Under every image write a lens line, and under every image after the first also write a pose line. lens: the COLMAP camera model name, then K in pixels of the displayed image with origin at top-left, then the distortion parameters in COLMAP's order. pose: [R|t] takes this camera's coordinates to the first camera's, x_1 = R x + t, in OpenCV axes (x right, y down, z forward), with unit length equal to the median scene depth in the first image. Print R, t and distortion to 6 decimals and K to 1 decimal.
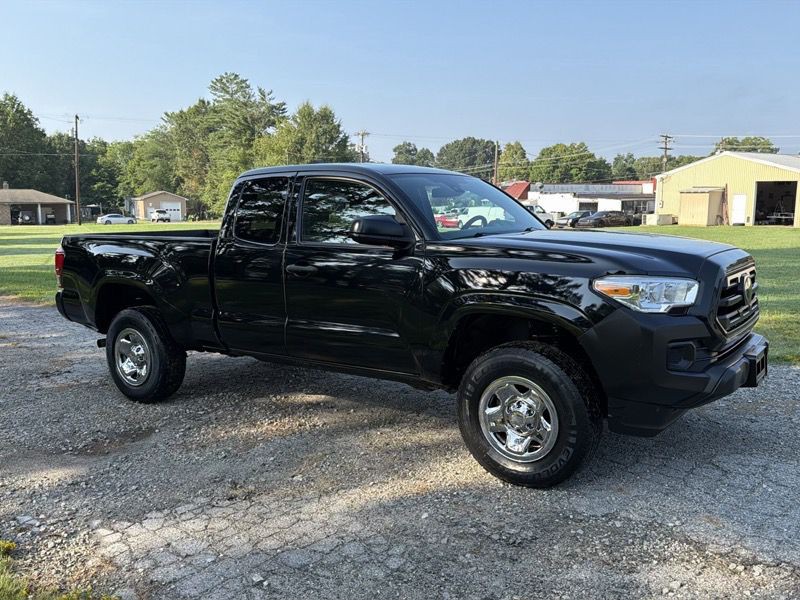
lens RADIAL K [[710.2, 0, 399.0], [0, 710.2, 316.2], [0, 0, 1]] dist [0.089651, -0.154683]
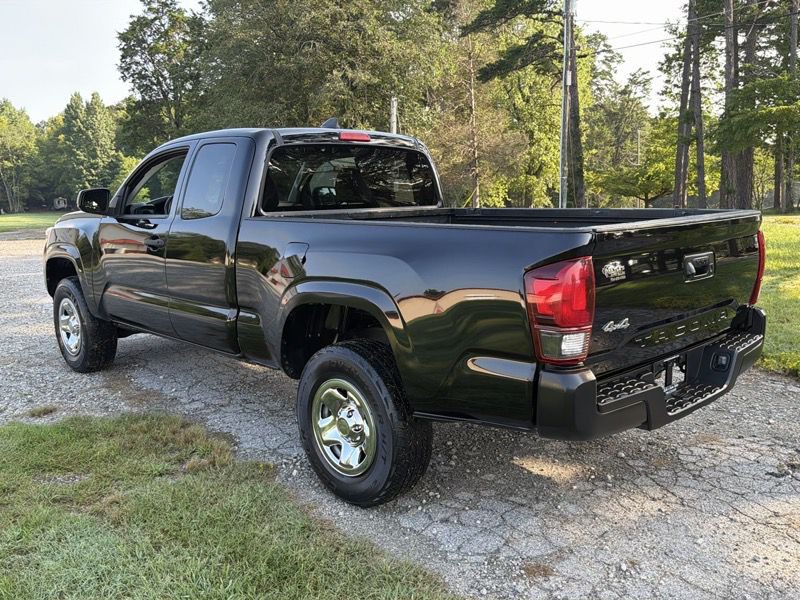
lens RADIAL K [[710.2, 0, 397.1], [0, 710.2, 307.5], [0, 0, 1]] dist [0.089651, -0.154683]
pose [[-0.982323, 0.007086, 0.187057, -0.027530], [0.066073, 0.948089, 0.311066, -0.021150], [-0.175143, 0.317927, -0.931798, 0.144025]]
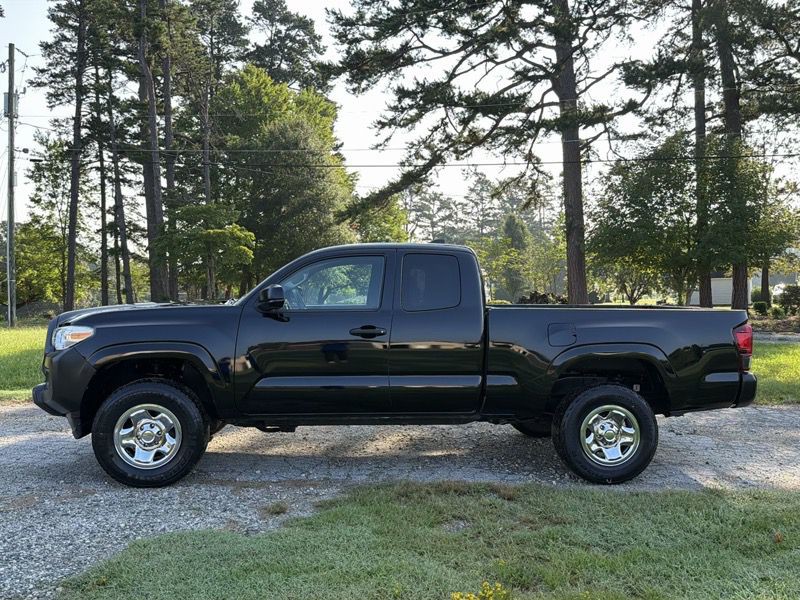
lens RADIAL K [[710.2, 0, 404.6], [0, 710.2, 302.5], [0, 0, 1]] dist [0.089651, -0.154683]
pose [[-0.748966, 0.024857, -0.662142, 0.052979], [-0.095580, 0.984792, 0.145083, -0.022364], [0.655678, 0.171950, -0.735200, 0.142958]]
